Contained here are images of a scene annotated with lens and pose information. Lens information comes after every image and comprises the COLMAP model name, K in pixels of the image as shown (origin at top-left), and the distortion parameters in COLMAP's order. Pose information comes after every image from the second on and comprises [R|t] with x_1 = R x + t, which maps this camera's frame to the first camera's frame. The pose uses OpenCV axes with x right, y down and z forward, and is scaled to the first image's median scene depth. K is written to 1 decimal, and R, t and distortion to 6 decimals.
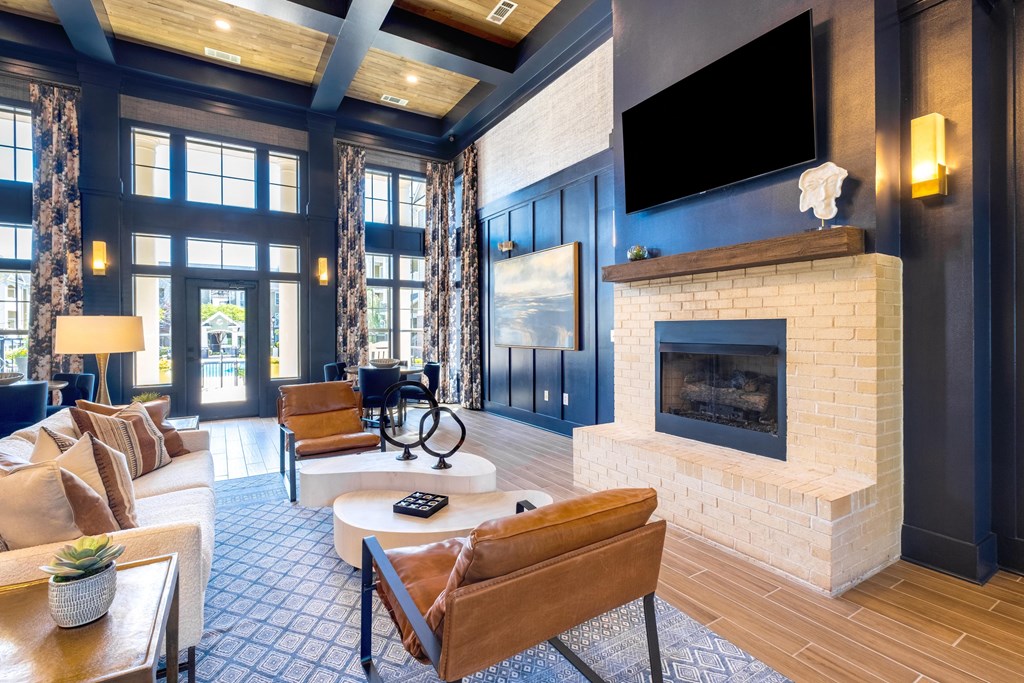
lens RADIAL K [[483.2, 0, 512.3], [0, 483.2, 331.1], [0, 0, 1]] dist [0.003680, -0.001500]
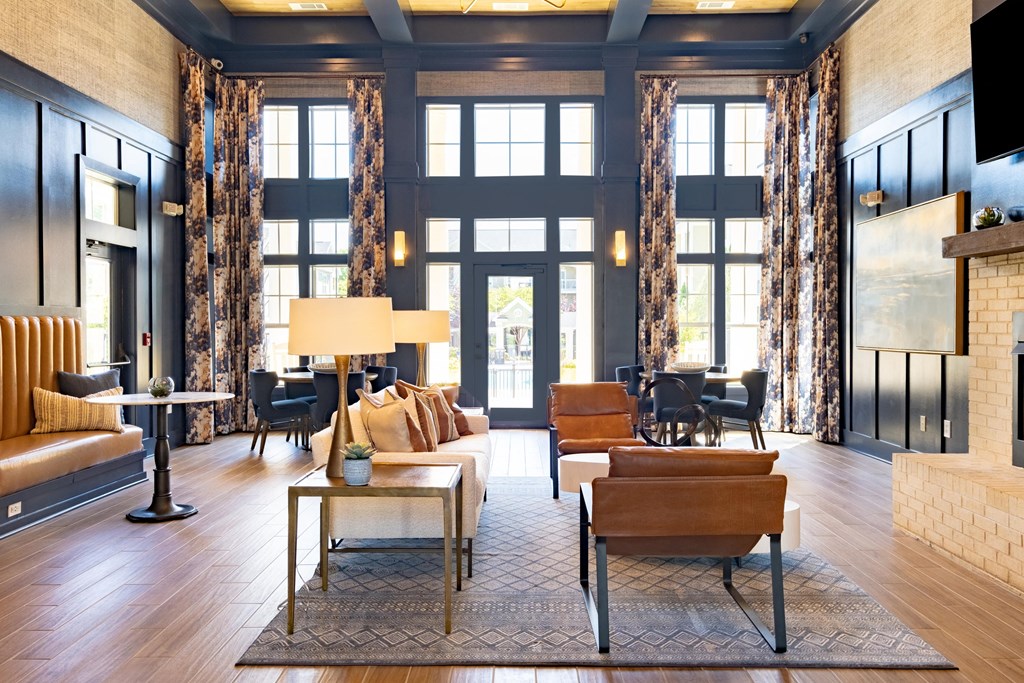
lens RADIAL K [[827.5, 0, 512.5], [0, 827.5, 339.5], [0, 0, 1]] dist [-0.018609, -0.004354]
pose [[0.851729, 0.012083, -0.523843, 0.166069], [-0.004329, 0.999862, 0.016024, 0.002405], [0.523965, -0.011380, 0.851664, -0.233825]]
